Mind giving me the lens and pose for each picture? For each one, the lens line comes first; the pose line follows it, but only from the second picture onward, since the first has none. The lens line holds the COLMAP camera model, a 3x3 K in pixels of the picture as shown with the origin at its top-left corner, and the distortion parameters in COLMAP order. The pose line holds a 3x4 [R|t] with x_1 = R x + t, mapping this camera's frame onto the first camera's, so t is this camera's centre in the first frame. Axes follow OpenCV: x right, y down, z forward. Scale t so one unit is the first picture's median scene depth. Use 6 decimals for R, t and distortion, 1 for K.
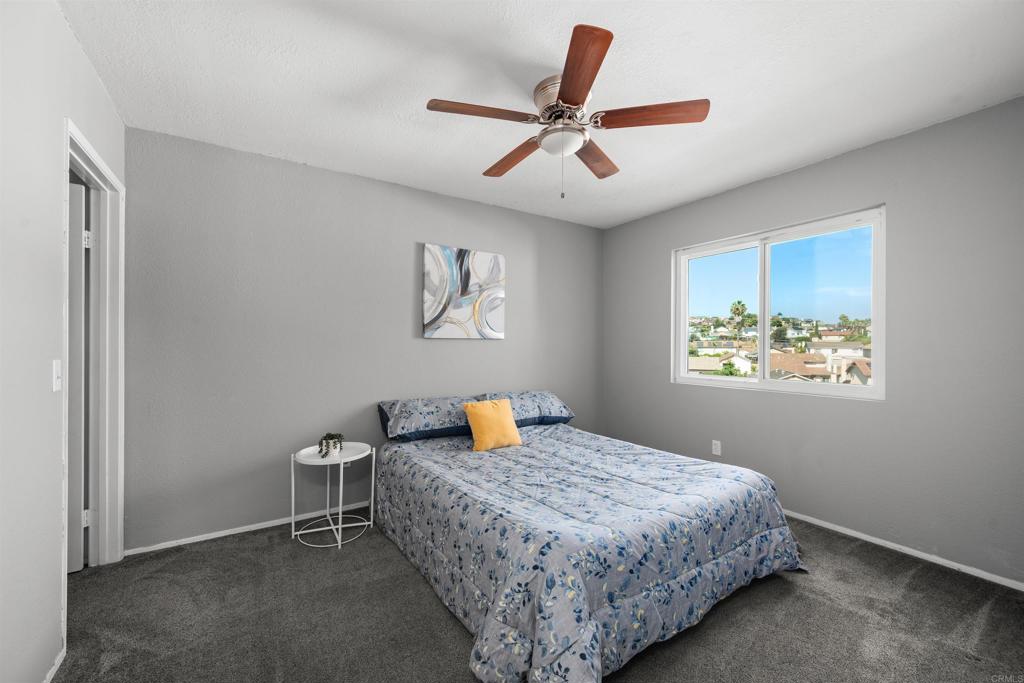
lens RADIAL K [[408.4, 0, 510.2], [0, 408.4, 345.9], [0, 0, 1]] dist [-0.000935, 0.000055]
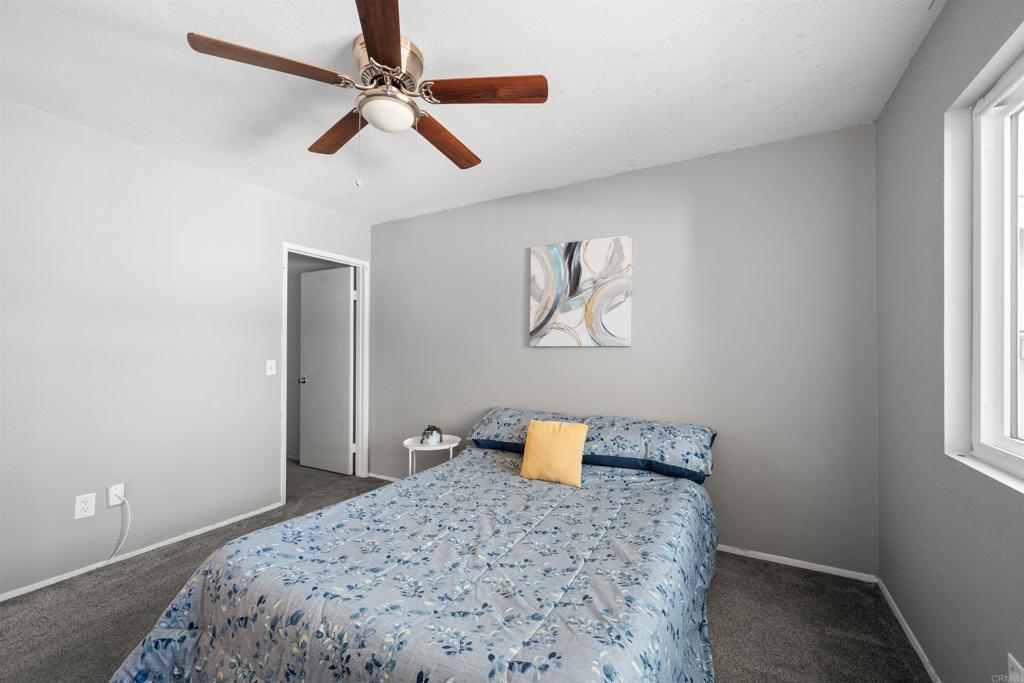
lens RADIAL K [[408.4, 0, 510.2], [0, 408.4, 345.9], [0, 0, 1]] dist [-0.000935, 0.000055]
pose [[0.469527, -0.011064, -0.882849, 0.608957], [-0.003397, 0.999891, -0.014337, -0.006711], [0.882912, 0.009731, 0.469438, 0.508249]]
